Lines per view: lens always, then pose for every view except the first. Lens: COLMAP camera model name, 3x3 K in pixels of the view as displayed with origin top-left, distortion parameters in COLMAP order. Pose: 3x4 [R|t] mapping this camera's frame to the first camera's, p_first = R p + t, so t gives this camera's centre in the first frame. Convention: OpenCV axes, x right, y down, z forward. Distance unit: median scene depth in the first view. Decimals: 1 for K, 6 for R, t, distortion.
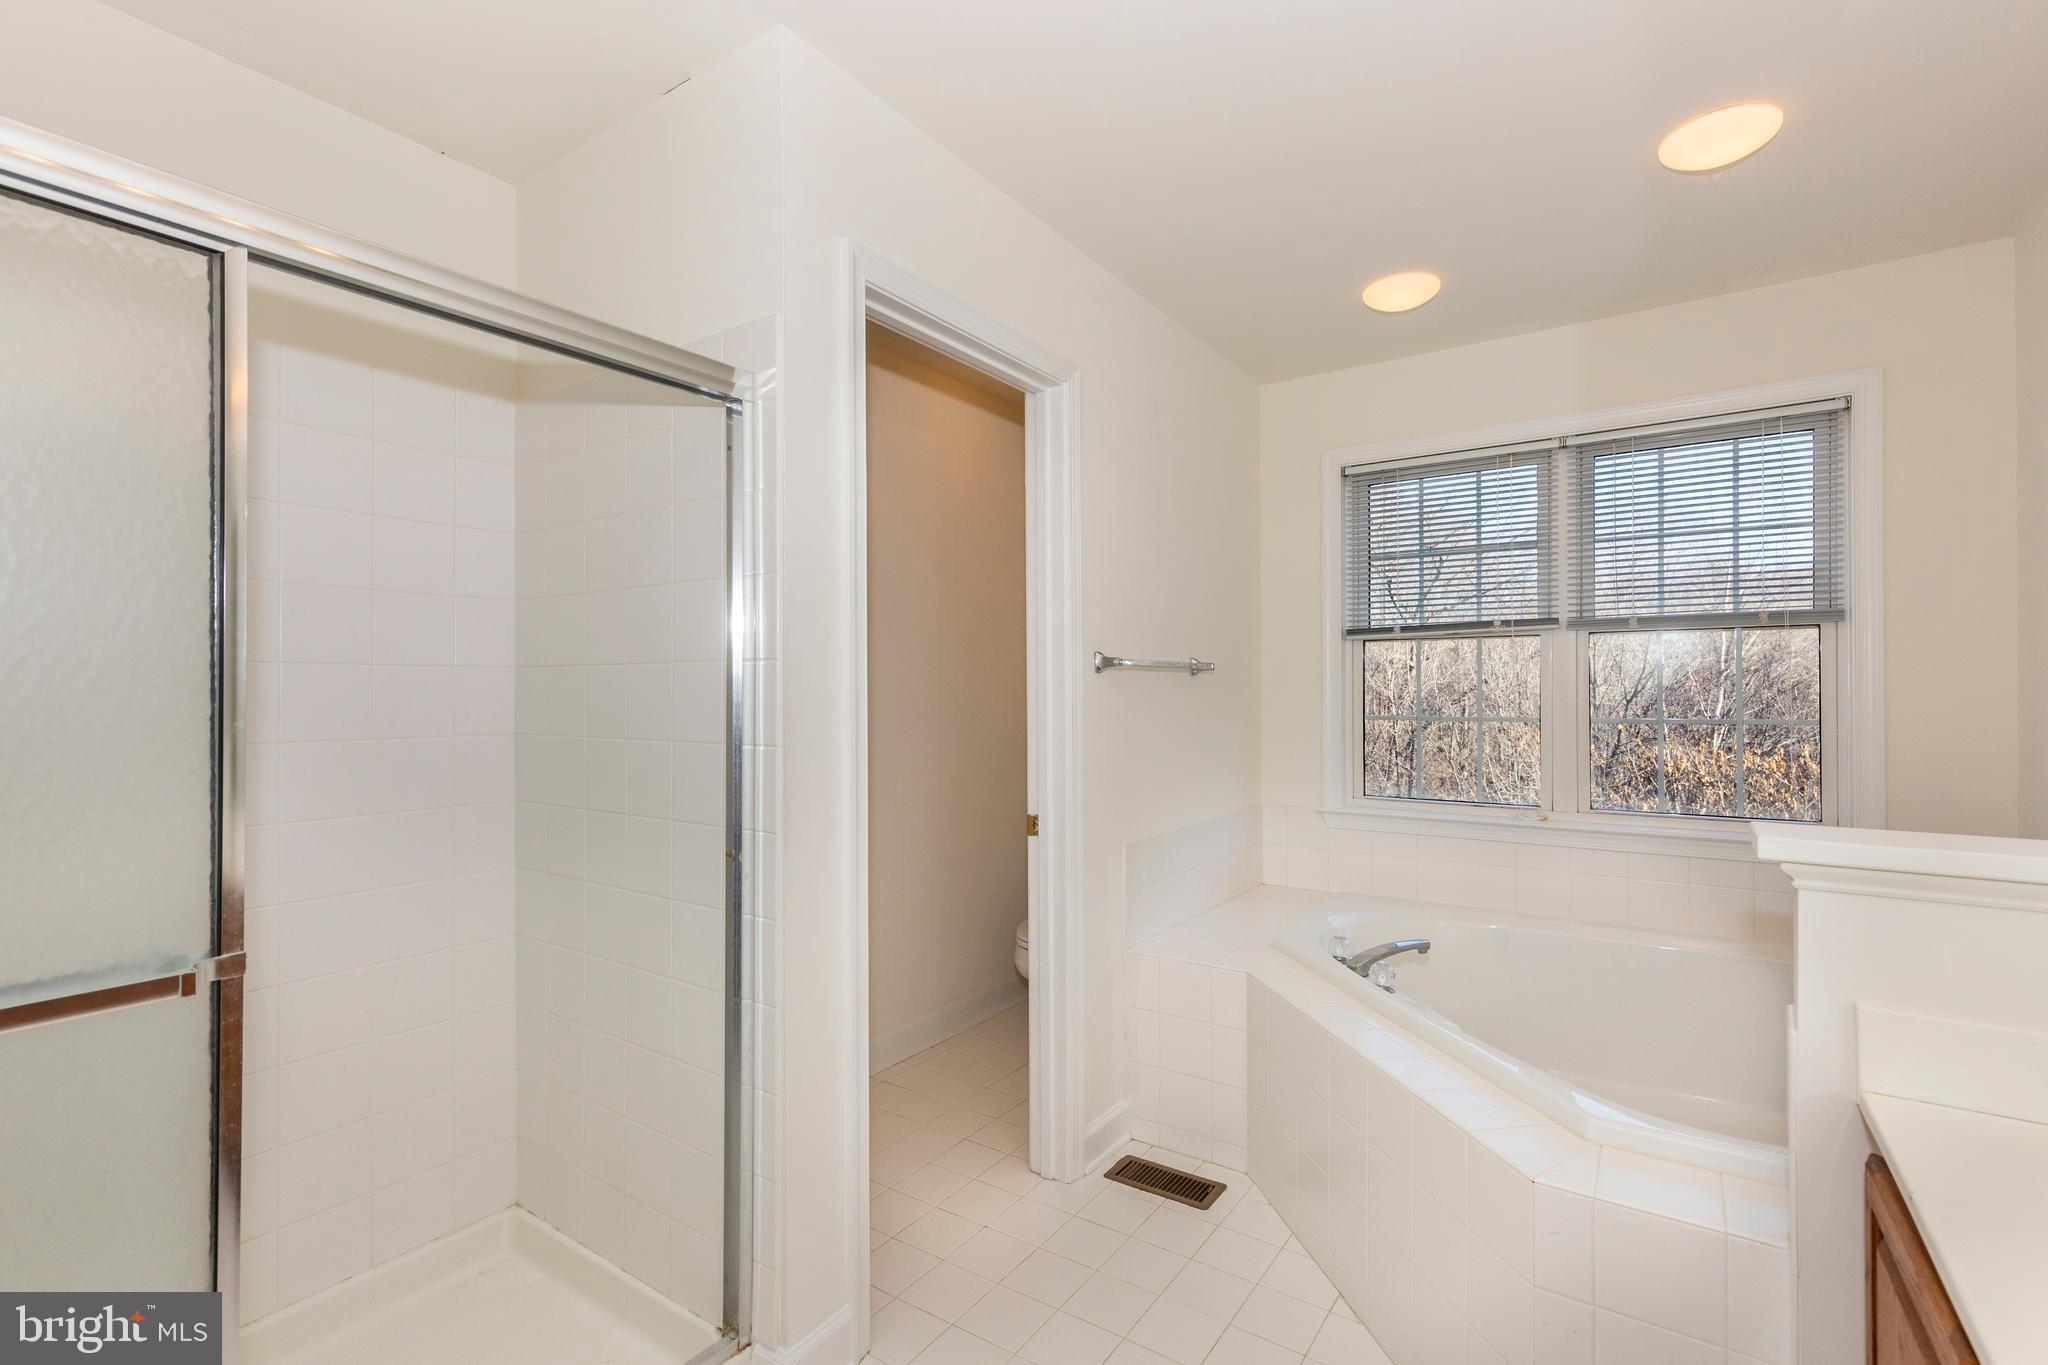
lens RADIAL K [[934.9, 0, 1028.7], [0, 934.9, 688.0], [0, 0, 1]] dist [0.013145, -0.002461]
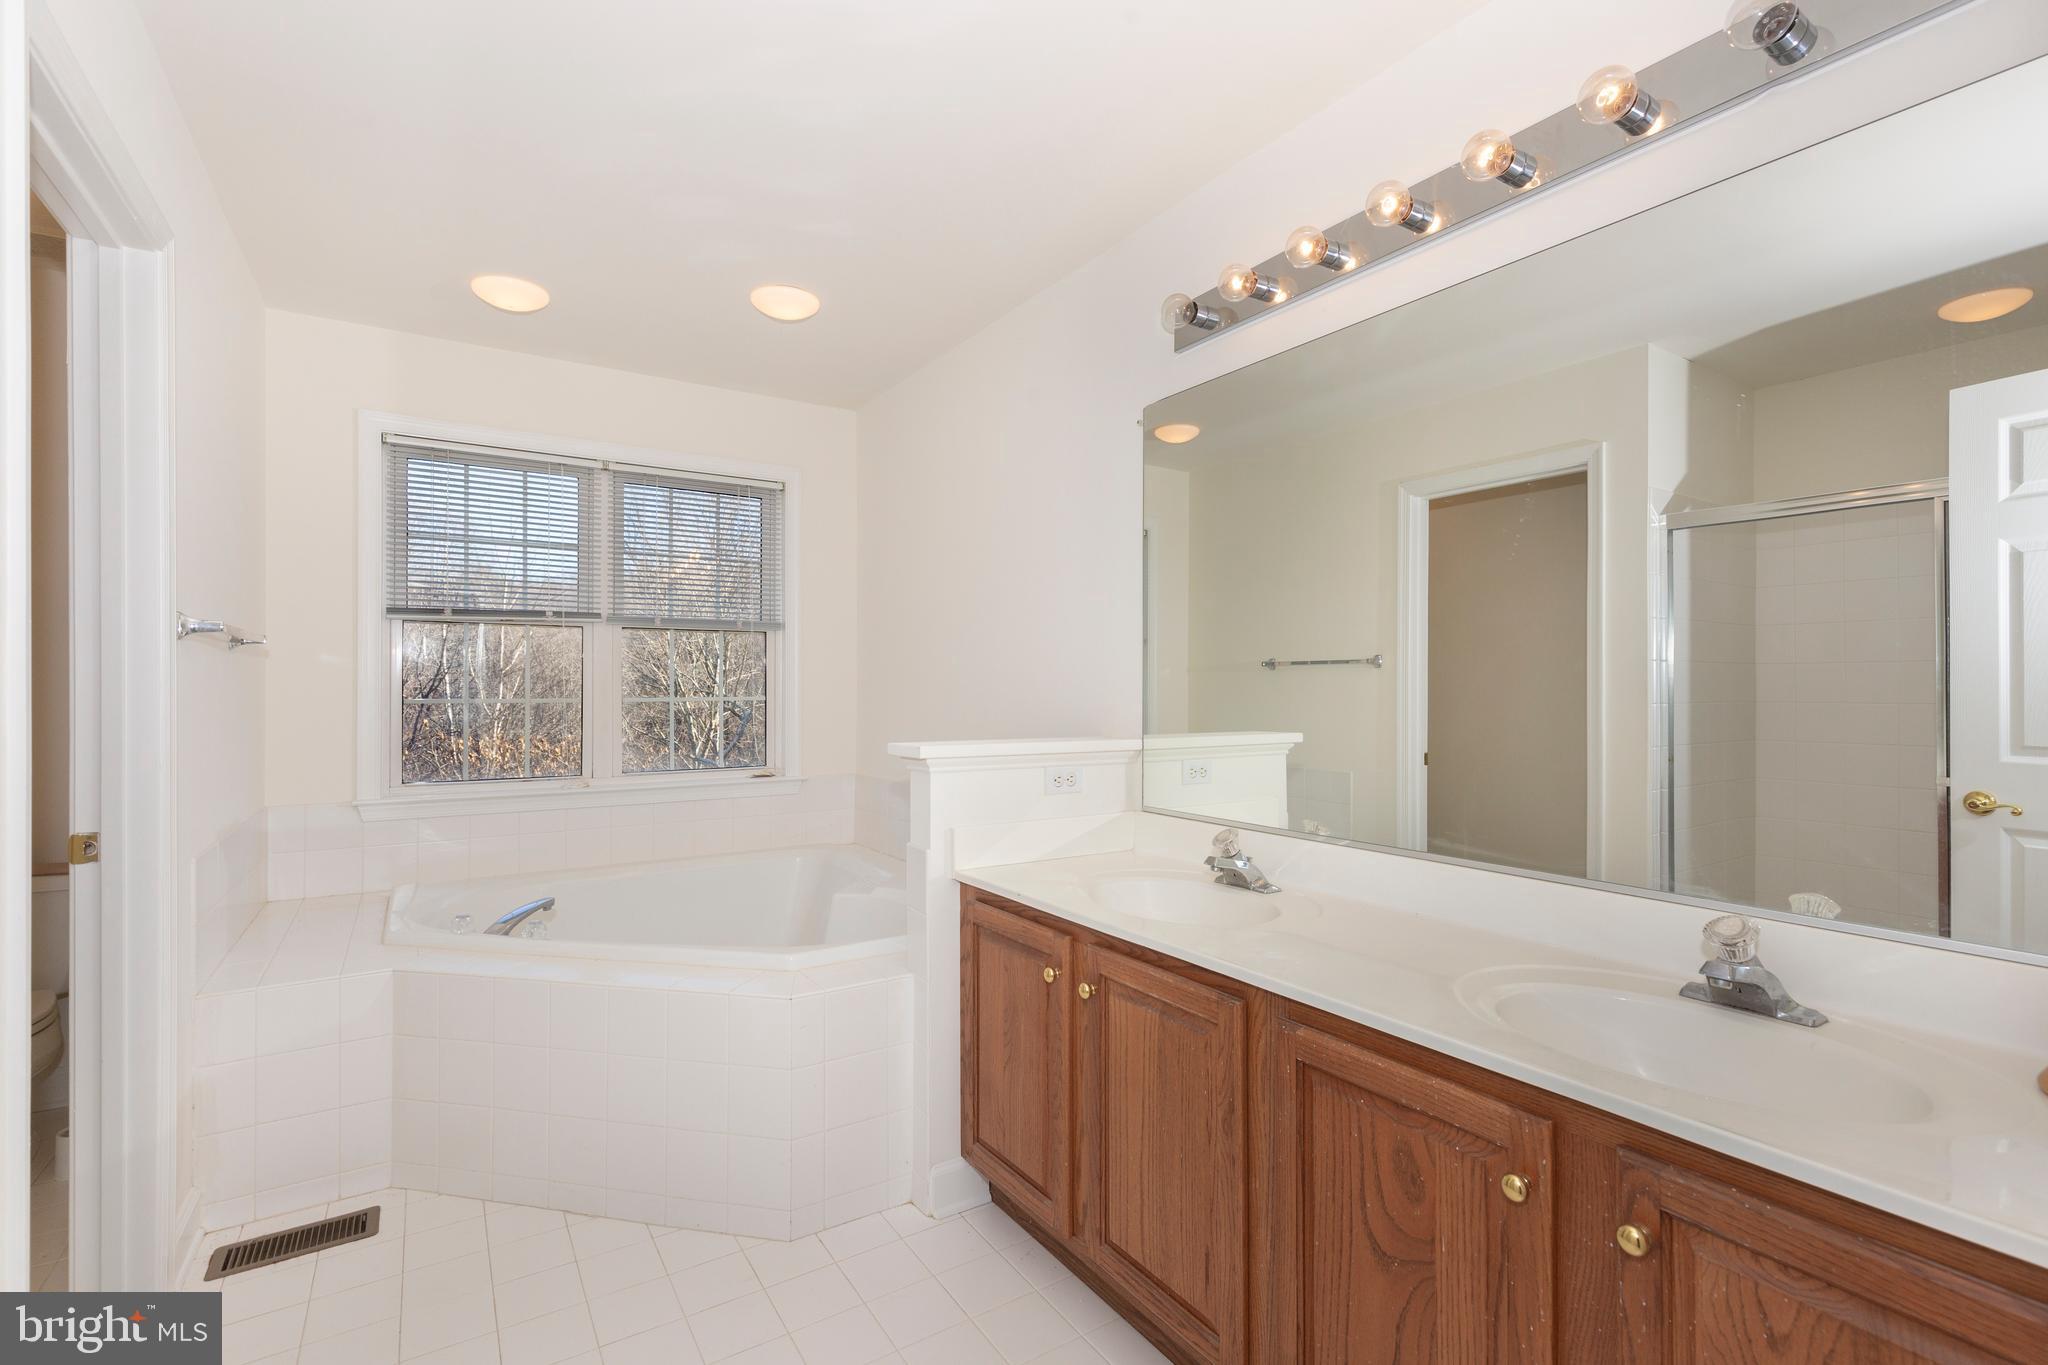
lens RADIAL K [[934.9, 0, 1045.4], [0, 934.9, 684.5], [0, 0, 1]] dist [0.013145, -0.002461]
pose [[0.364389, 0.006256, 0.931226, -0.325445], [-0.003814, 0.999979, -0.005226, 0.018960], [-0.931239, -0.001648, 0.364406, 0.047960]]
